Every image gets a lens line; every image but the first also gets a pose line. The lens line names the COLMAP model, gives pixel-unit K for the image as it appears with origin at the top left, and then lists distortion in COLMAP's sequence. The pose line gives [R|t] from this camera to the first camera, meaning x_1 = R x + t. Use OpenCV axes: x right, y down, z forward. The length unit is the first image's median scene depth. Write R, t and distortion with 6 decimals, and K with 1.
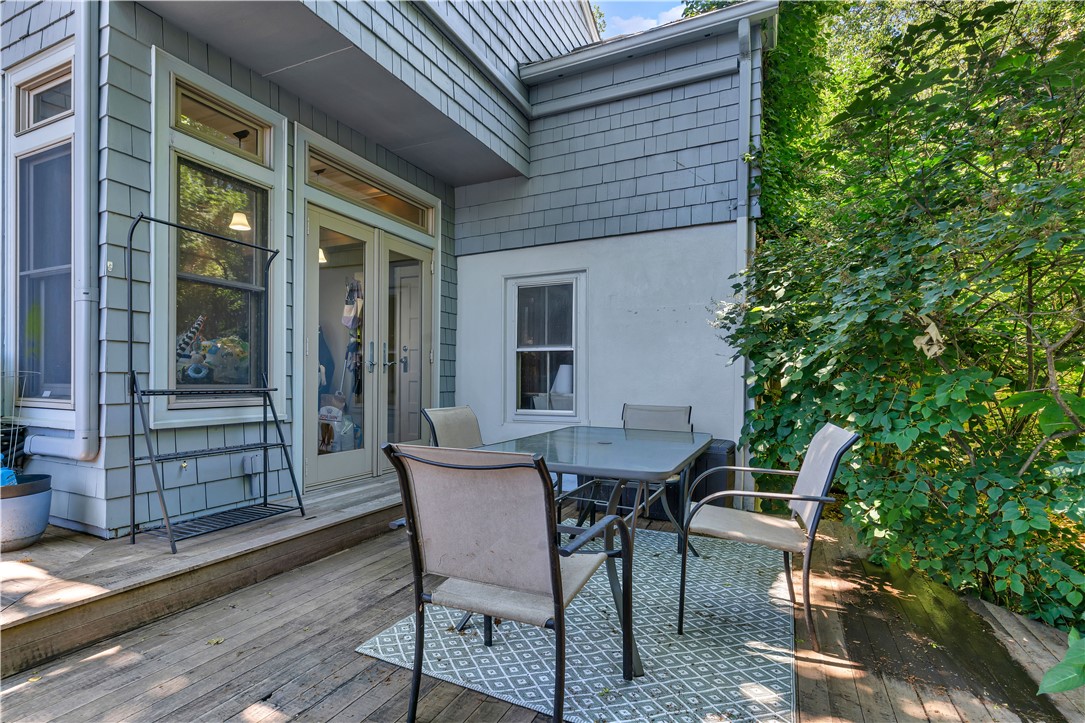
lens RADIAL K [[526.2, 0, 539.2], [0, 526.2, 376.6], [0, 0, 1]] dist [0.002267, 0.000340]
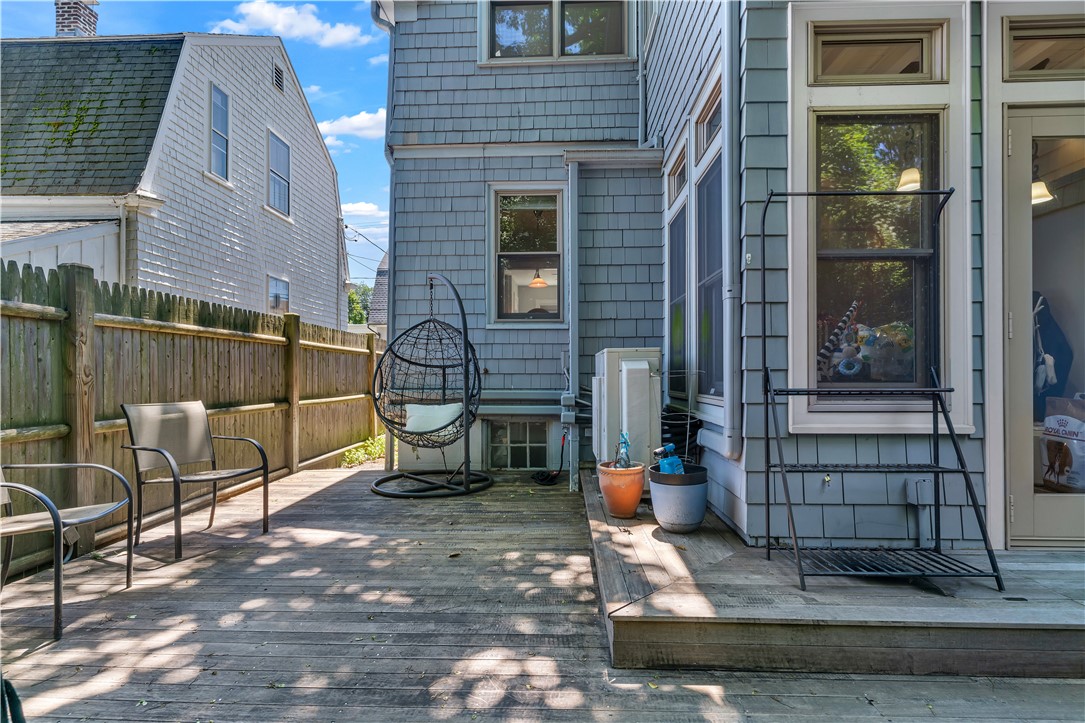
lens RADIAL K [[526.2, 0, 539.2], [0, 526.2, 376.6], [0, 0, 1]] dist [0.002267, 0.000340]
pose [[0.388996, -0.010900, -0.921175, -0.073895], [0.012954, 0.999896, -0.006361, 0.004342], [0.921148, -0.009459, 0.389096, 0.234914]]
